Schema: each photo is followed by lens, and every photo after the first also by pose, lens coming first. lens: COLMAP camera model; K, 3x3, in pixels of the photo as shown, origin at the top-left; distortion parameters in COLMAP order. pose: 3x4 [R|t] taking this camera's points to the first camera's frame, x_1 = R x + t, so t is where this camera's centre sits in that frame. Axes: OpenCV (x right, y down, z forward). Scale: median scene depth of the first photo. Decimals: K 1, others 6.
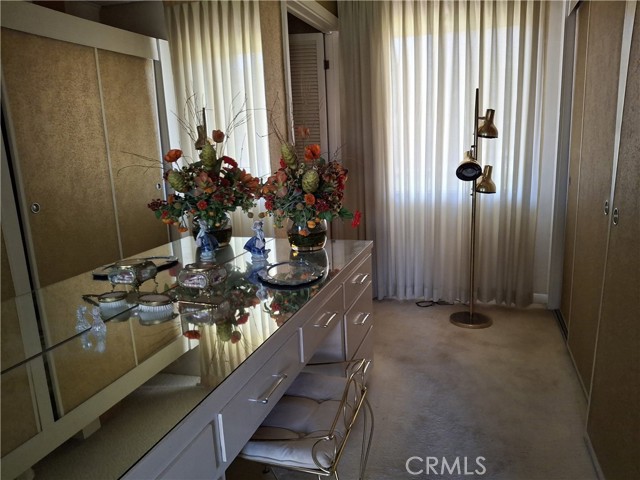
lens RADIAL K [[478.3, 0, 321.4], [0, 478.3, 239.6], [0, 0, 1]] dist [0.007815, -0.003656]
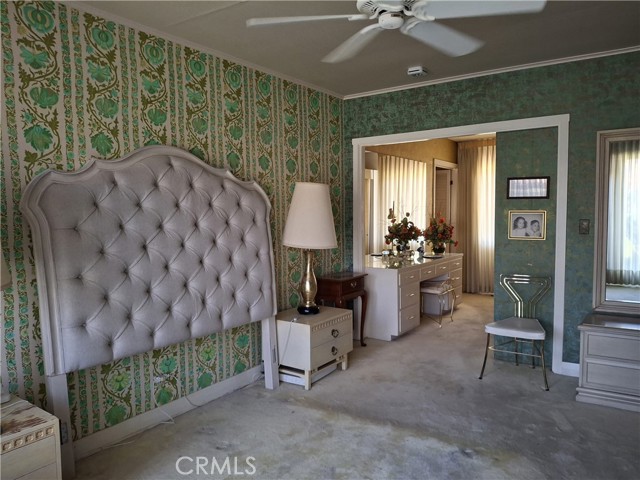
lens RADIAL K [[478.3, 0, 319.9], [0, 478.3, 243.5], [0, 0, 1]] dist [0.007815, -0.003656]
pose [[0.961240, 0.049185, -0.271291, 0.059316], [-0.087969, 0.987244, -0.132704, 0.370223], [0.261304, 0.151426, 0.953305, -1.778750]]
